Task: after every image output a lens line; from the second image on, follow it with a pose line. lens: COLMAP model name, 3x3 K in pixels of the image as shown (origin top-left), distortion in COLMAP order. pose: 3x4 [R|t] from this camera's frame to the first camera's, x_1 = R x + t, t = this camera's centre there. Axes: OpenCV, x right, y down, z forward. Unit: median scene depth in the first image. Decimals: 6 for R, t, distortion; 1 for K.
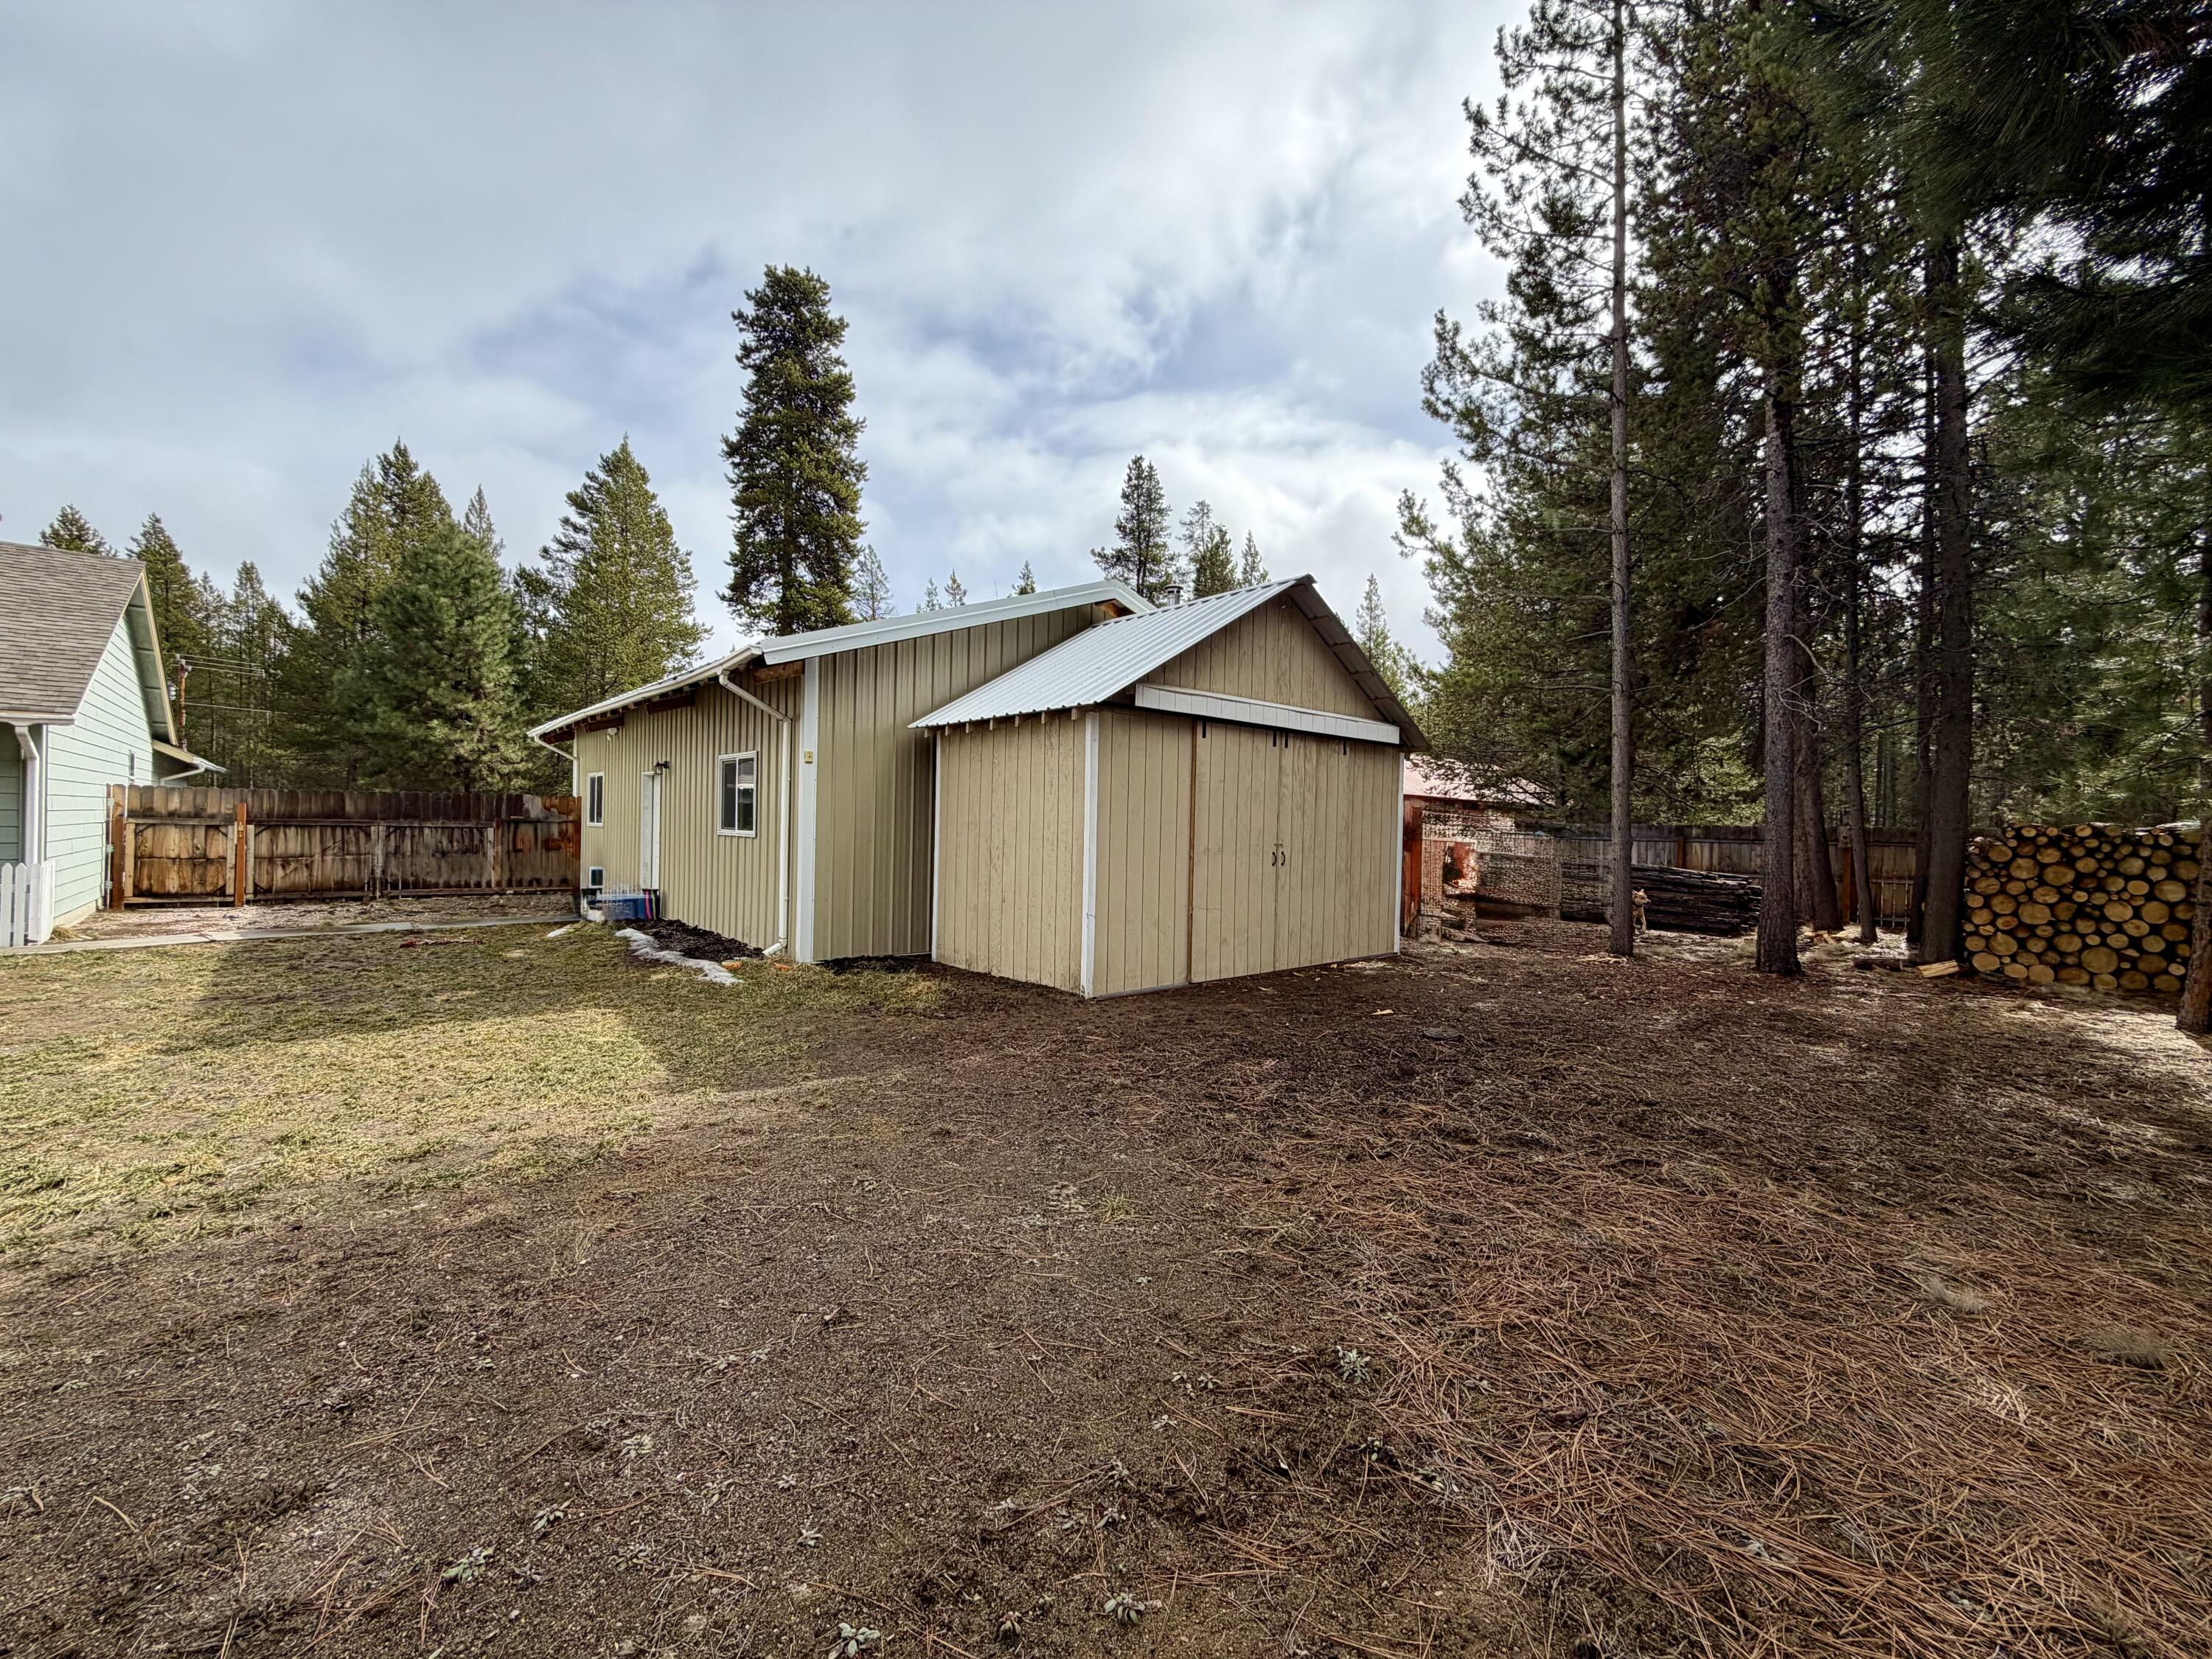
lens RADIAL K [[888.1, 0, 1103.7], [0, 888.1, 817.5], [0, 0, 1]] dist [-0.000121, -0.000498]
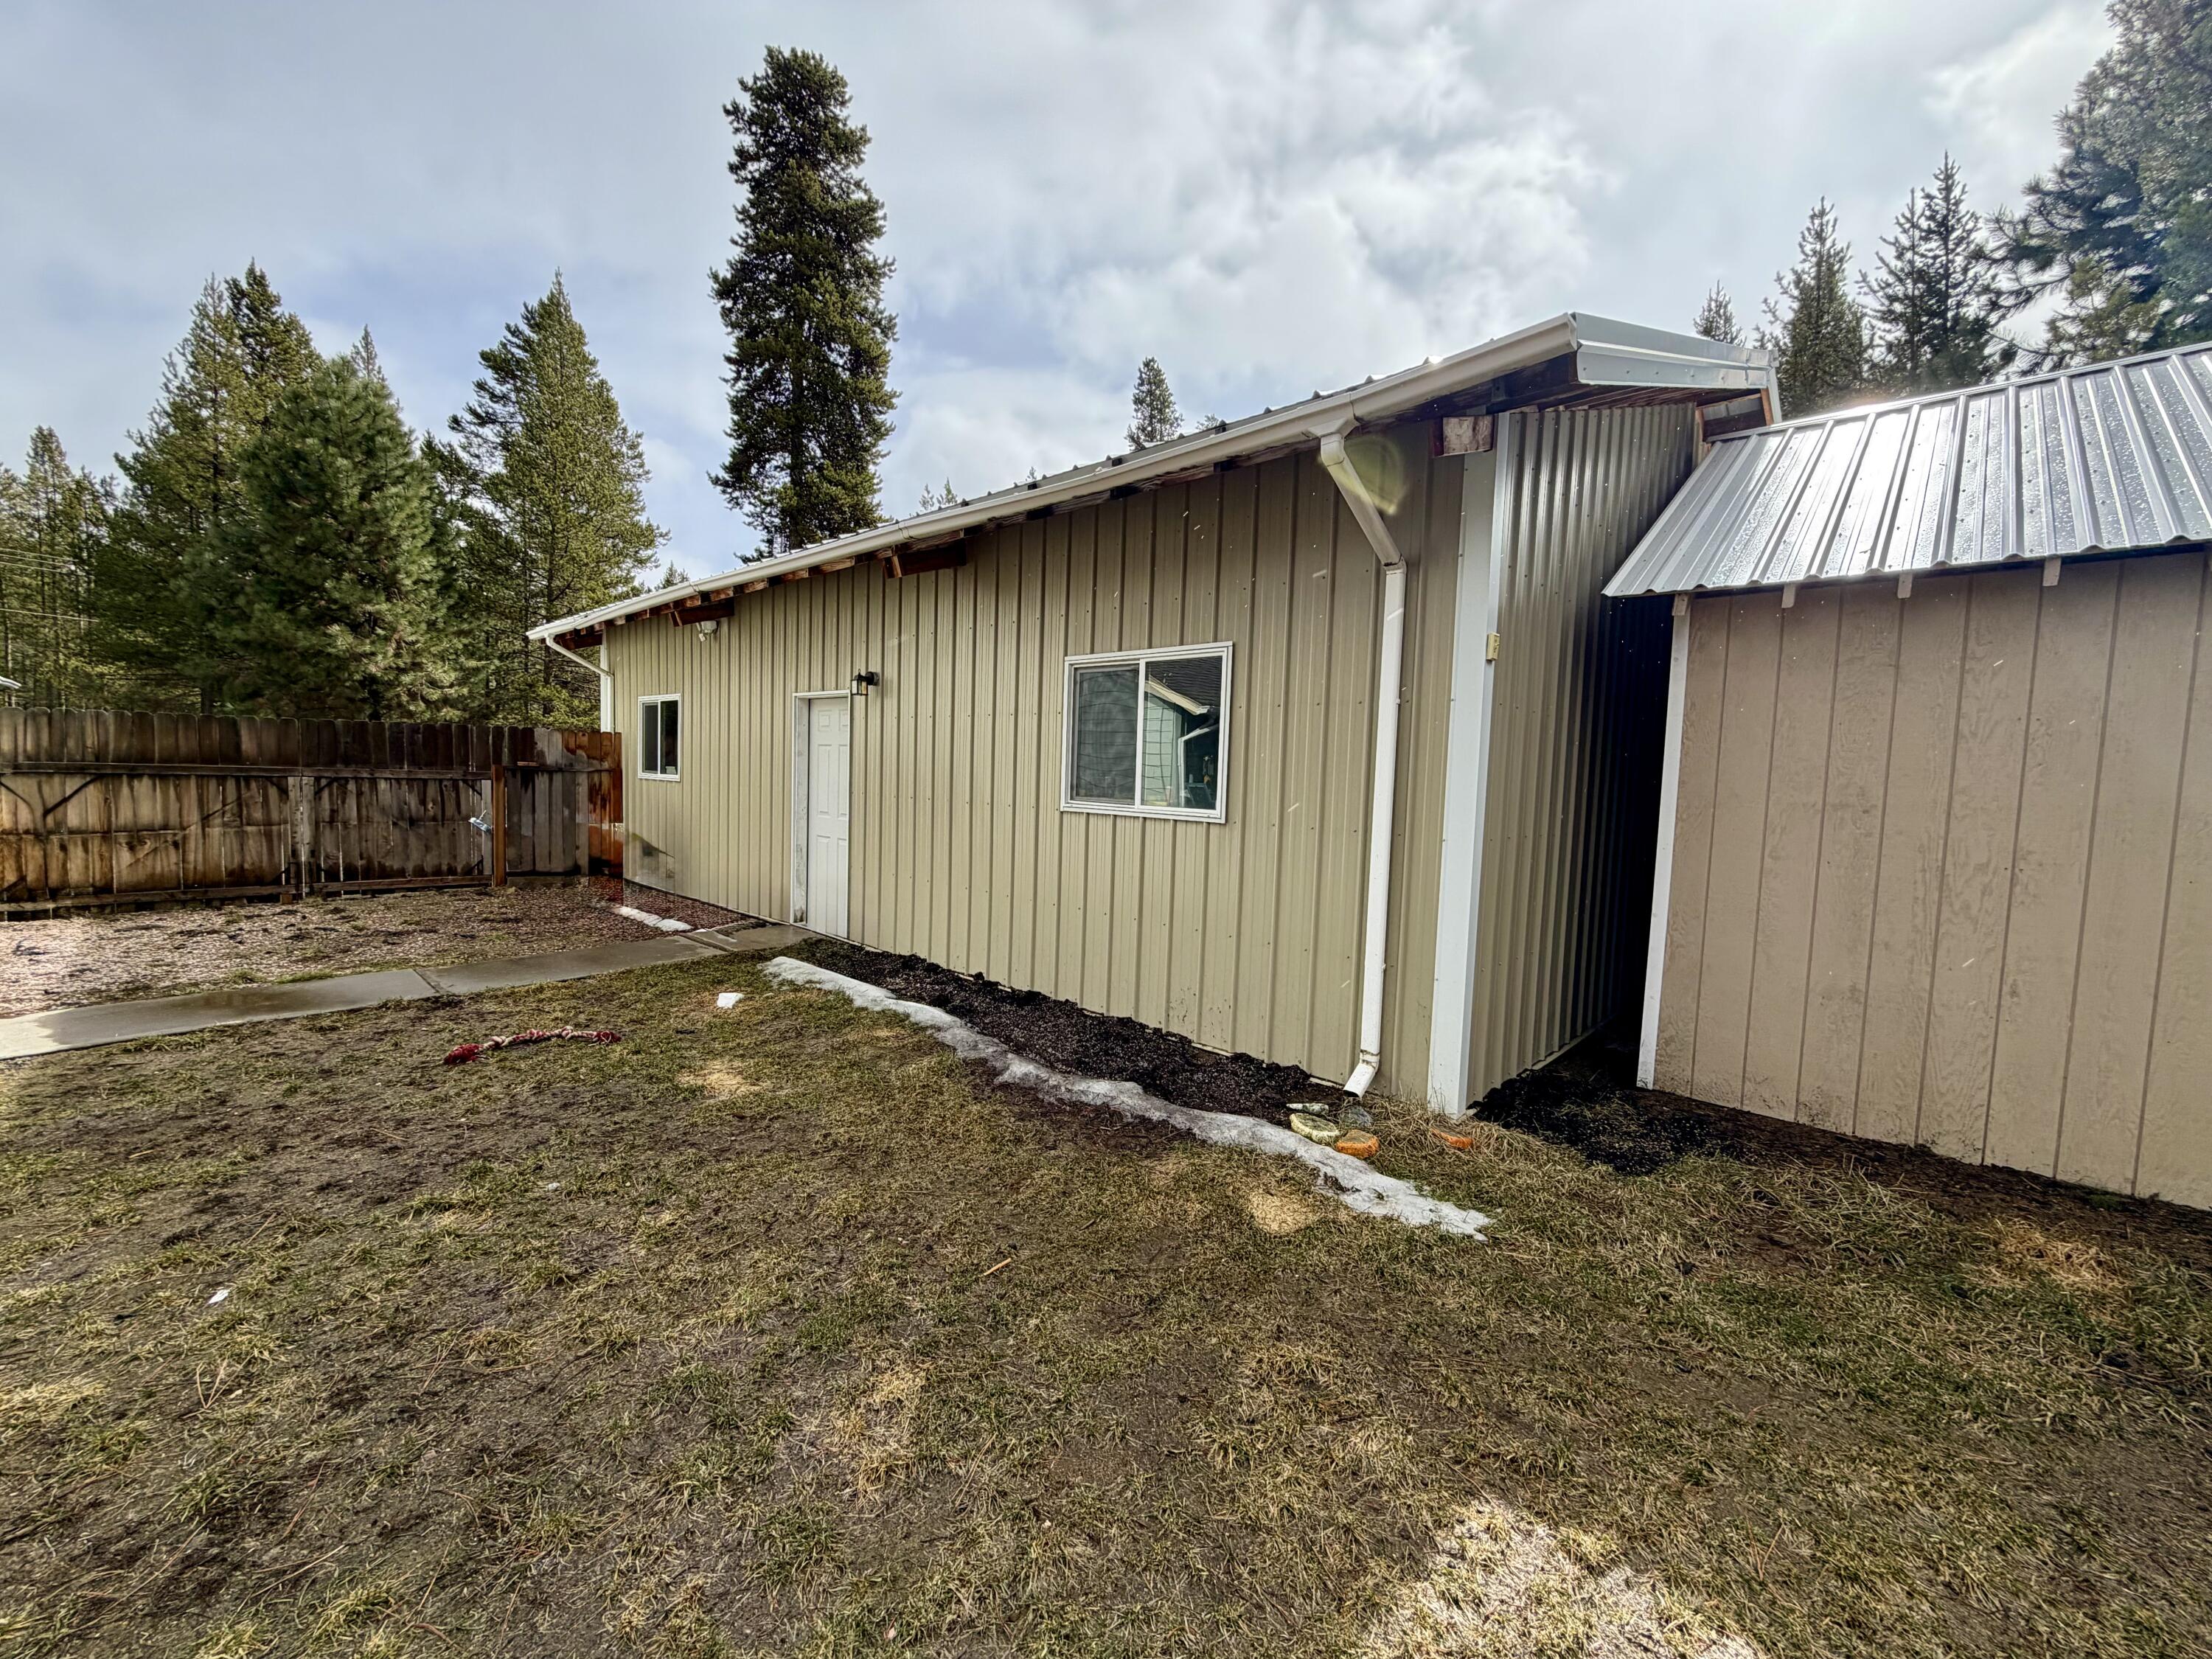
lens RADIAL K [[888.1, 0, 1105.8], [0, 888.1, 811.9], [0, 0, 1]] dist [-0.000121, -0.000498]
pose [[0.995134, 0.006407, 0.098325, -0.179289], [-0.012027, 0.998321, 0.056666, -0.003810], [-0.097797, -0.057572, 0.993540, 0.187307]]
